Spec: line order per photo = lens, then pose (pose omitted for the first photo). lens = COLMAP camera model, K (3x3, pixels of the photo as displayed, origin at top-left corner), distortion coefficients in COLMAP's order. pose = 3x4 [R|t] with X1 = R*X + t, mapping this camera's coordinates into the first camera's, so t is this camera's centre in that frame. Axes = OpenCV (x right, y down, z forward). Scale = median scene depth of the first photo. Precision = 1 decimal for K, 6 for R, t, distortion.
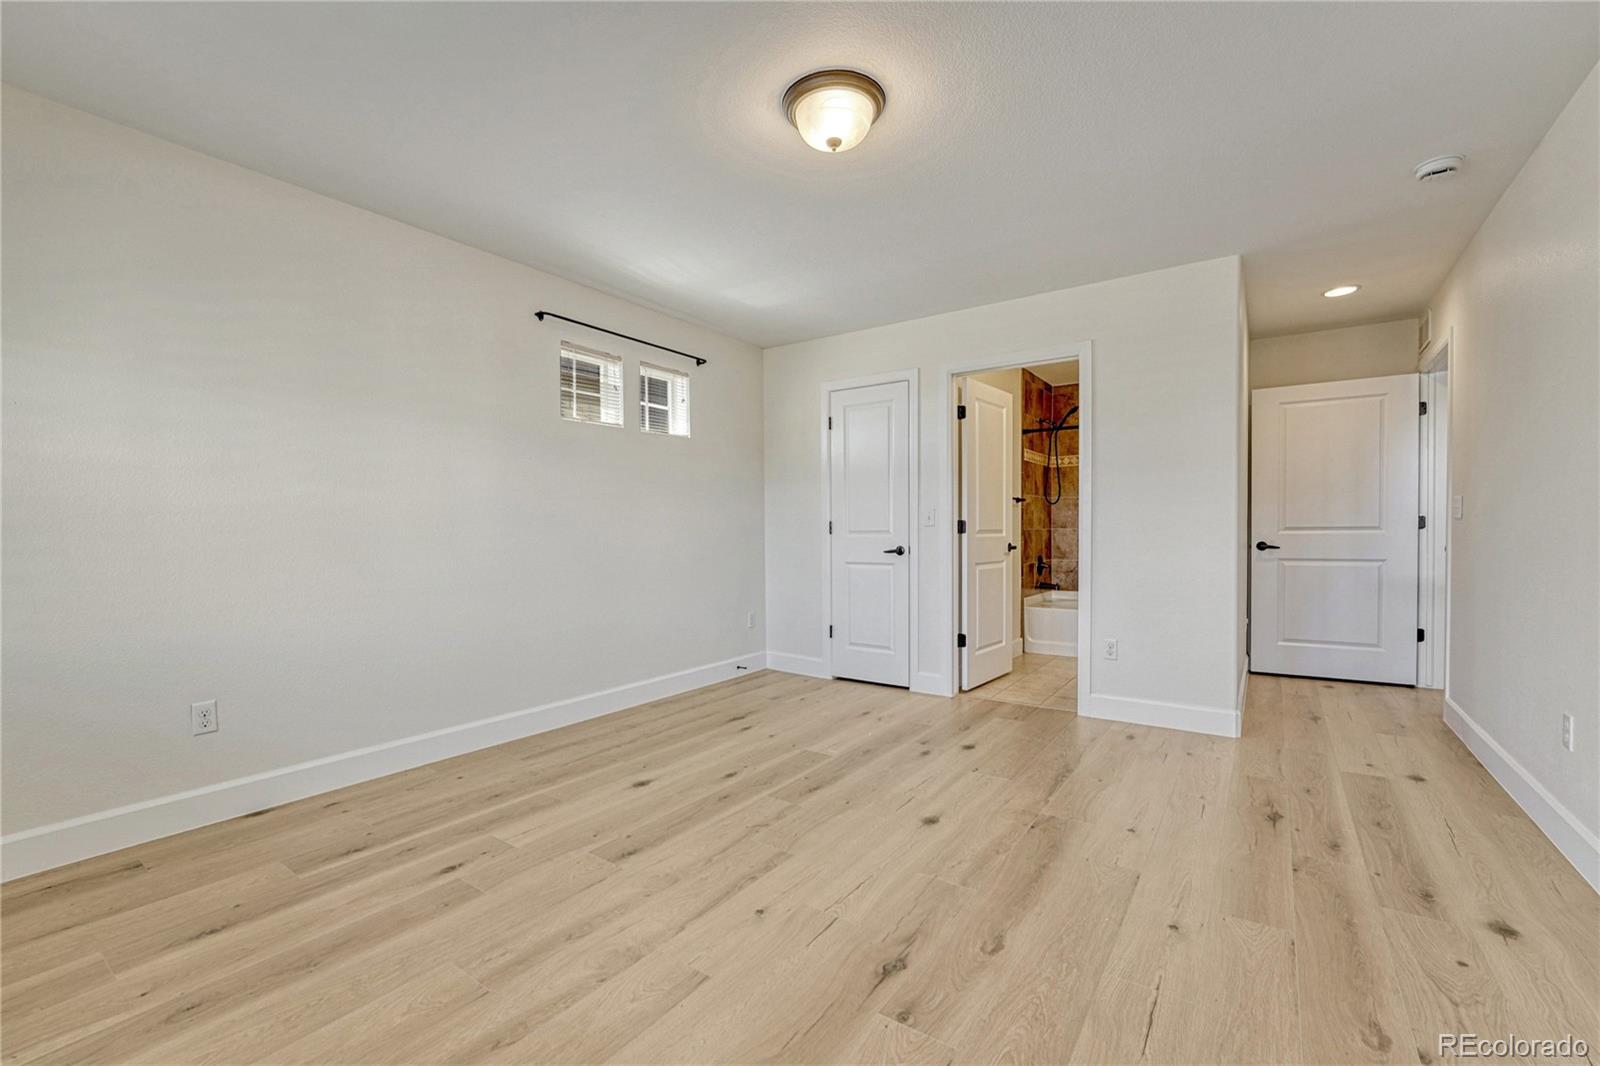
lens RADIAL K [[683.1, 0, 790.3], [0, 683.1, 533.3], [0, 0, 1]] dist [-0.013139, 0.001720]
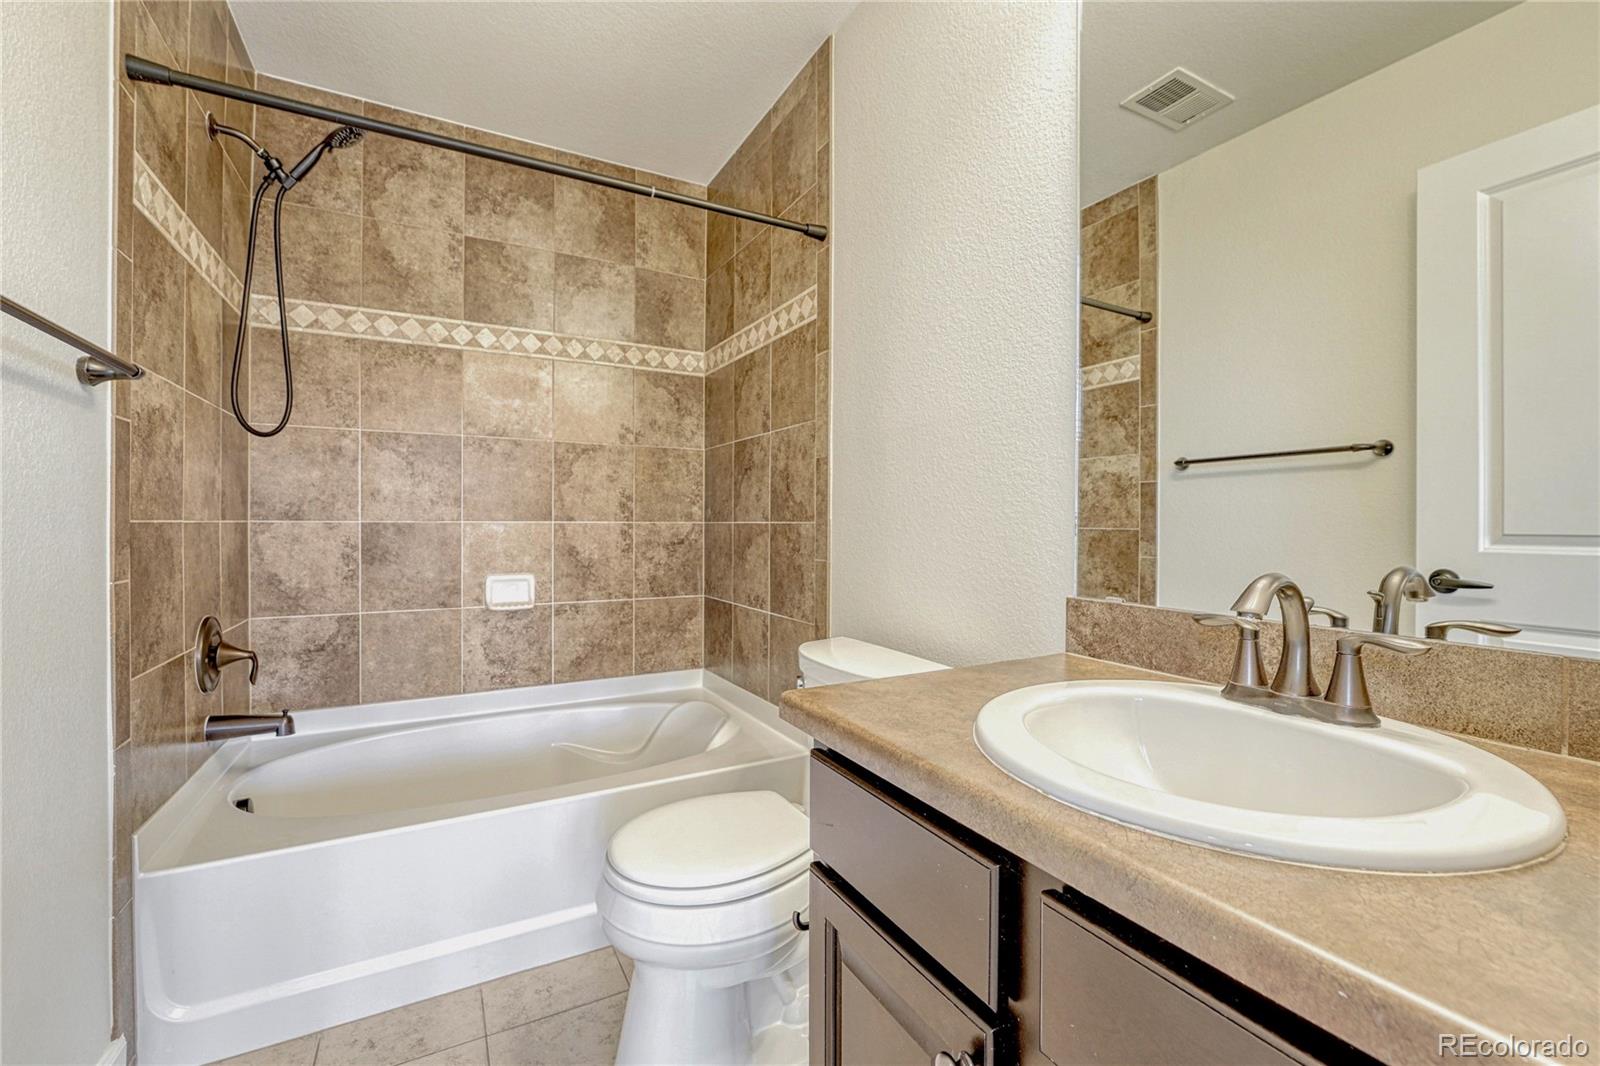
lens RADIAL K [[683.1, 0, 799.2], [0, 683.1, 531.9], [0, 0, 1]] dist [-0.013139, 0.001720]
pose [[0.451825, -0.001485, 0.892105, 0.229675], [-0.001332, 0.999996, 0.002339, -0.002961], [-0.892105, -0.002246, 0.451822, 0.663669]]
